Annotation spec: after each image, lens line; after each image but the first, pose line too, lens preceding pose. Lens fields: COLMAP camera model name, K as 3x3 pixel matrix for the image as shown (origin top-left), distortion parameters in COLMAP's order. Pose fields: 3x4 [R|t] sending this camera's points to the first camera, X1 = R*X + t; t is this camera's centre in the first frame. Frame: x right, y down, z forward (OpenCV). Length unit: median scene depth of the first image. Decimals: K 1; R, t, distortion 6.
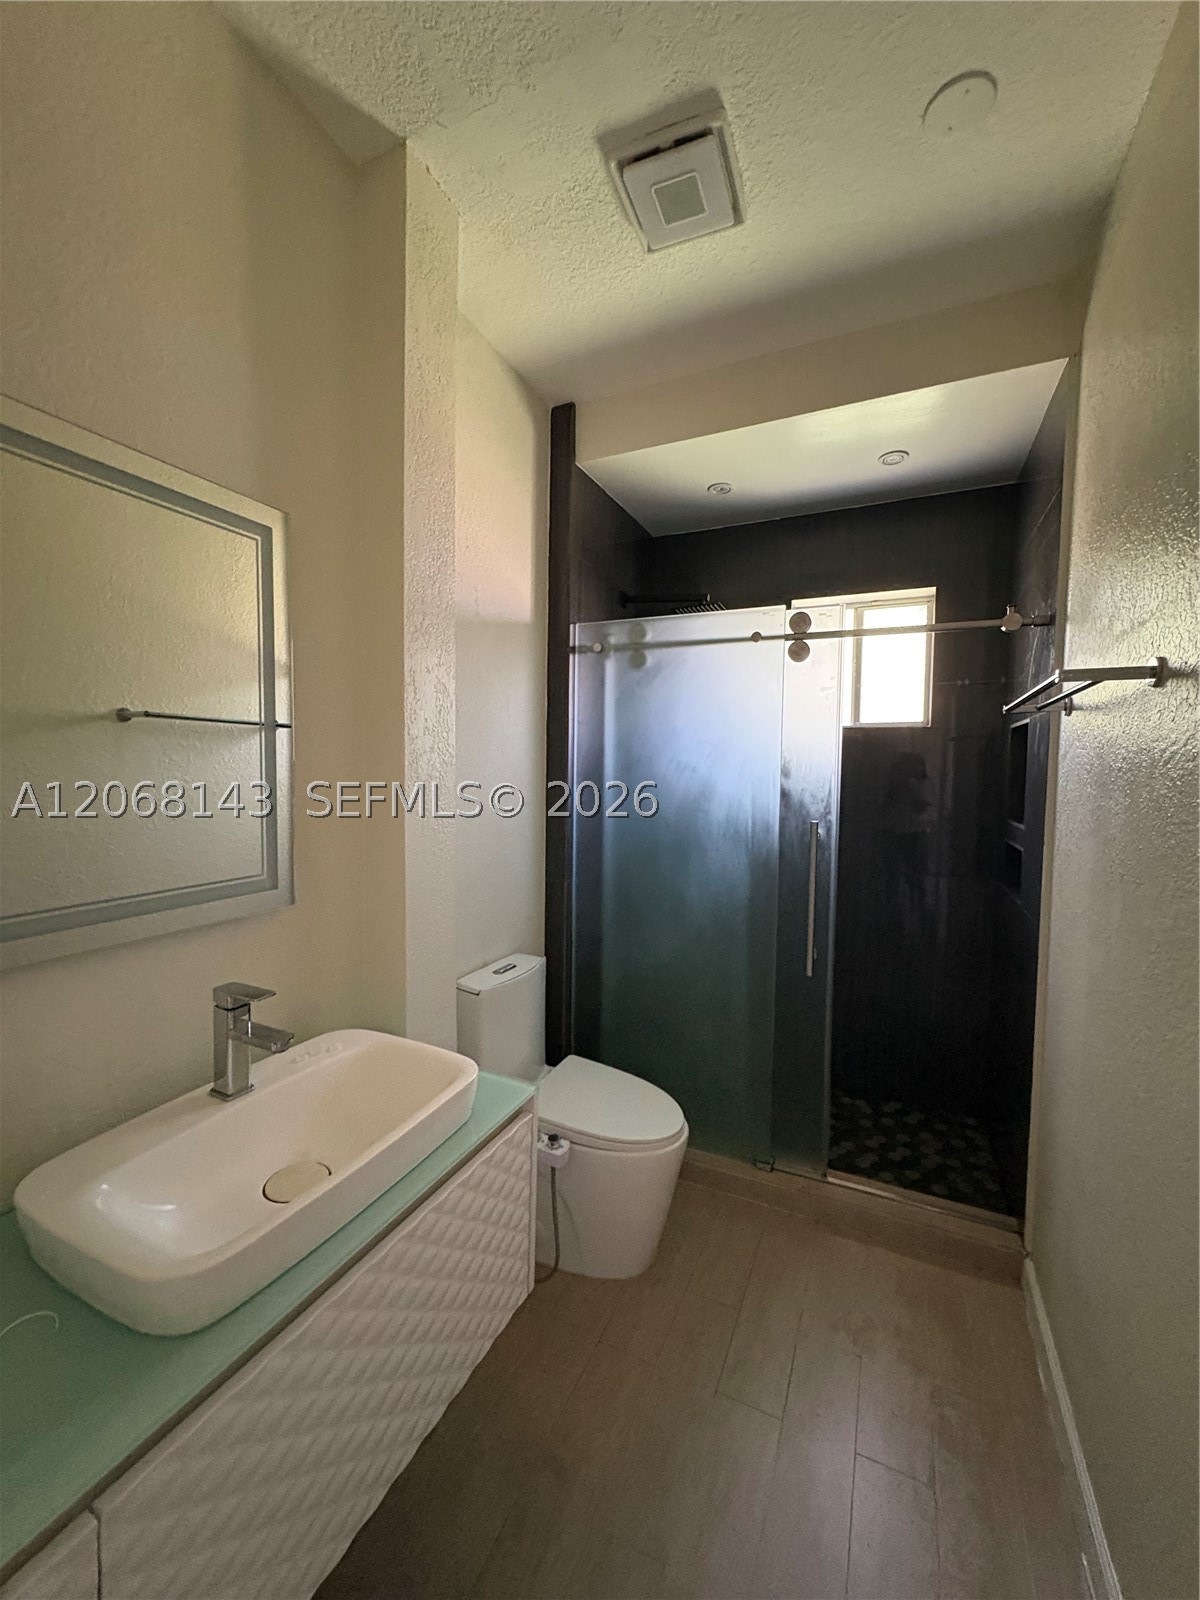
lens RADIAL K [[638.4, 0, 600.0], [0, 638.4, 800.4], [0, 0, 1]] dist [-0.000429, 0.000521]
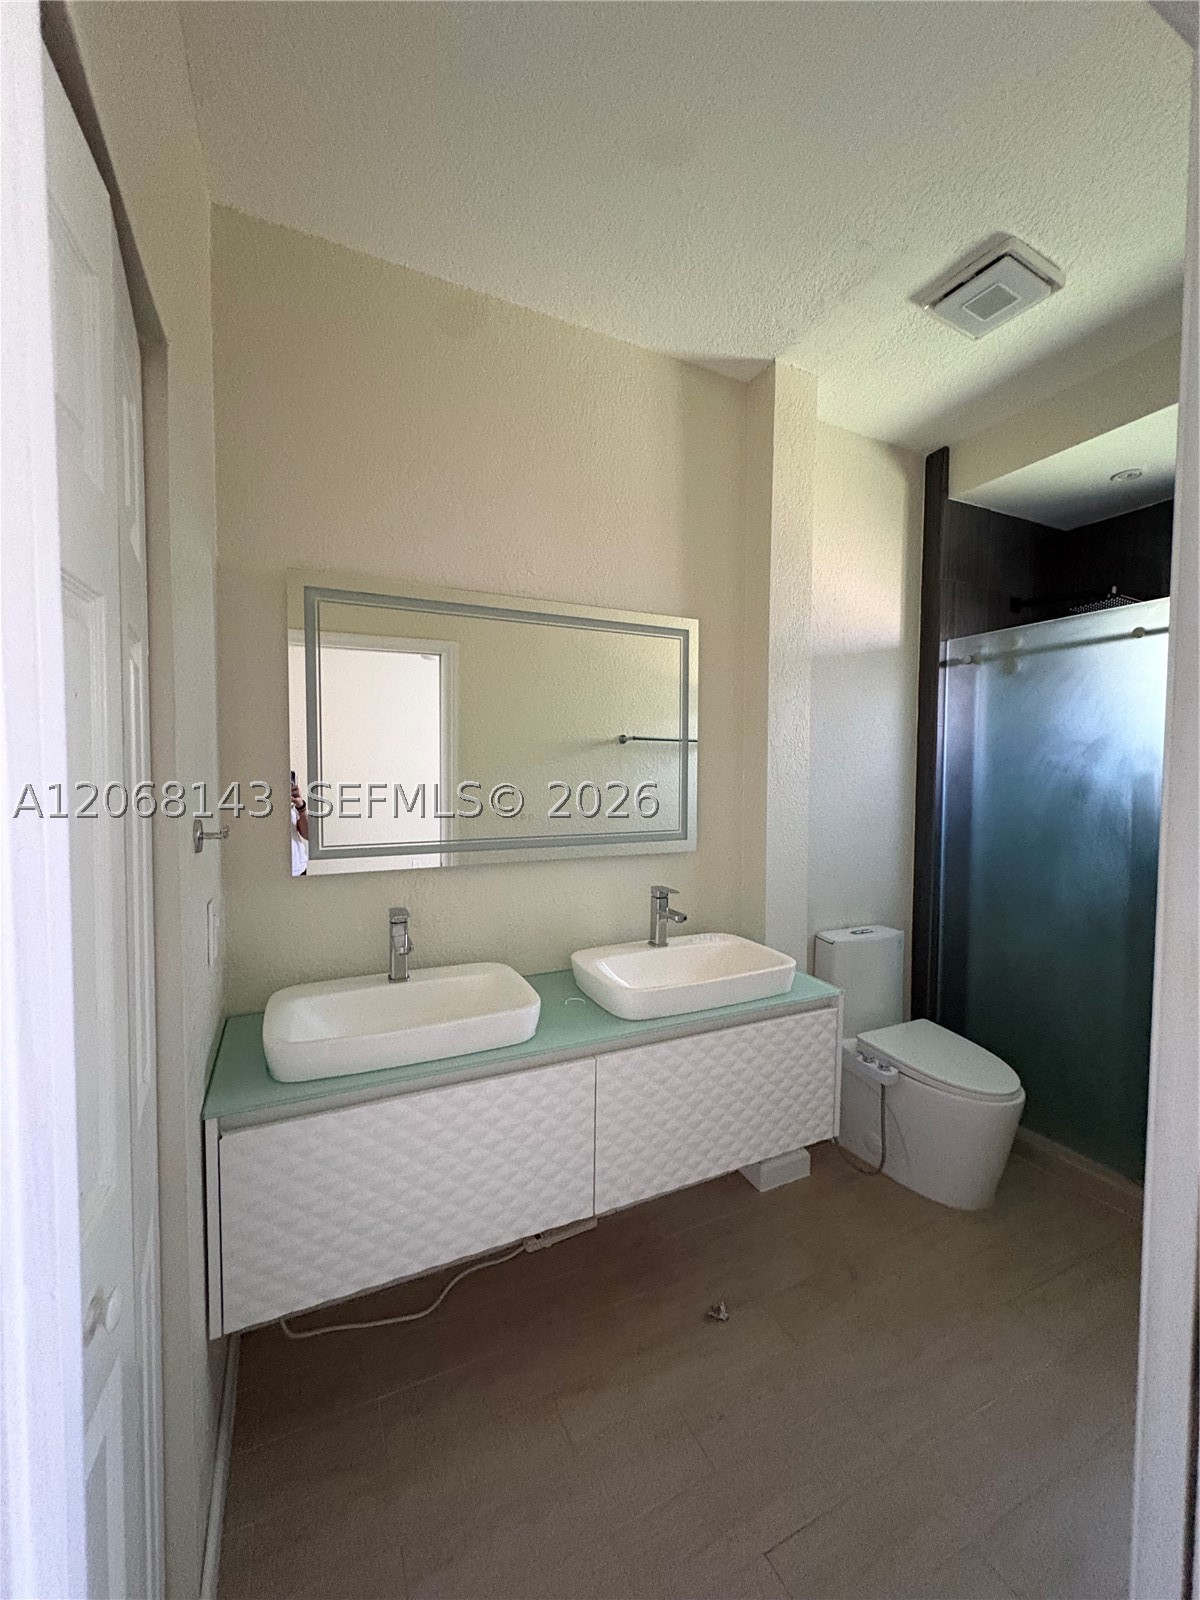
lens RADIAL K [[638.4, 0, 599.4], [0, 638.4, 801.4], [0, 0, 1]] dist [-0.000429, 0.000521]
pose [[0.773741, 0.019416, -0.633204, 0.232107], [-0.027728, 0.999610, -0.003231, 0.029097], [0.632895, 0.020057, 0.773978, -0.278723]]
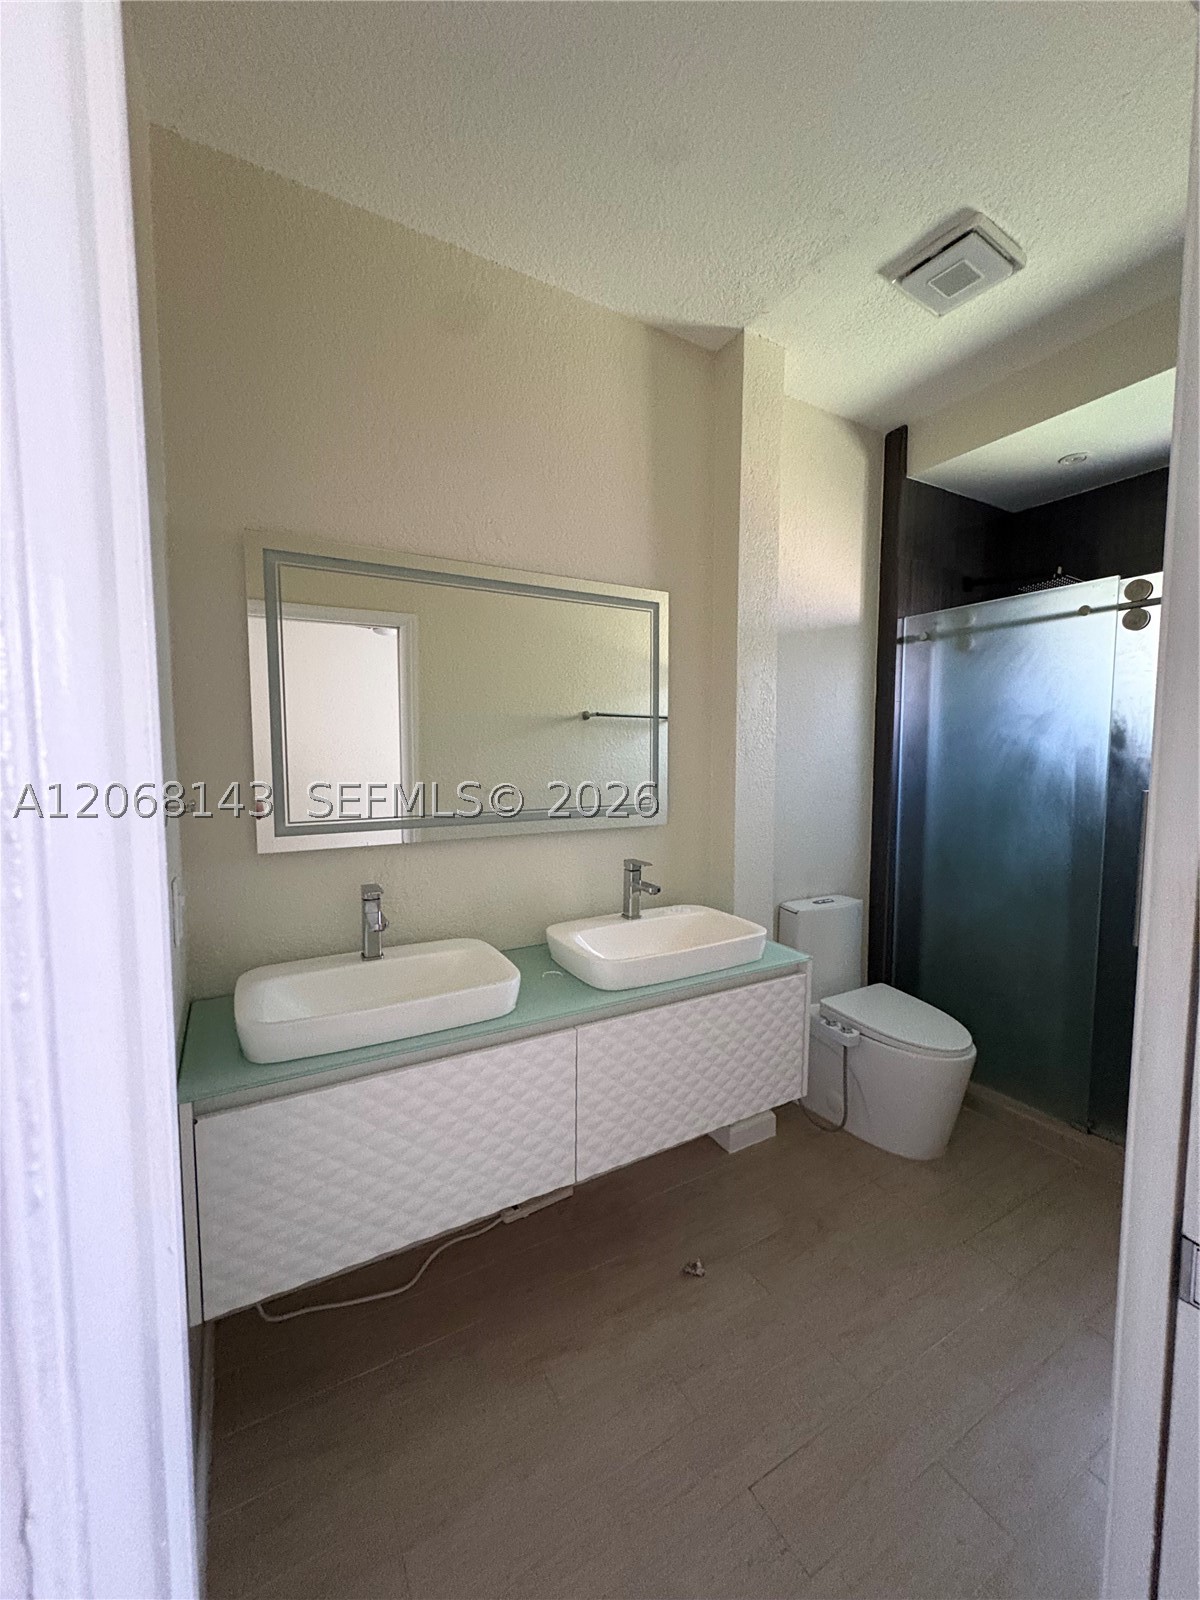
lens RADIAL K [[638.4, 0, 599.9], [0, 638.4, 801.7], [0, 0, 1]] dist [-0.000429, 0.000521]
pose [[0.818417, 0.030895, -0.573794, 0.207764], [-0.019468, 0.999471, 0.026046, 0.039681], [0.574295, -0.010146, 0.818585, -0.292709]]
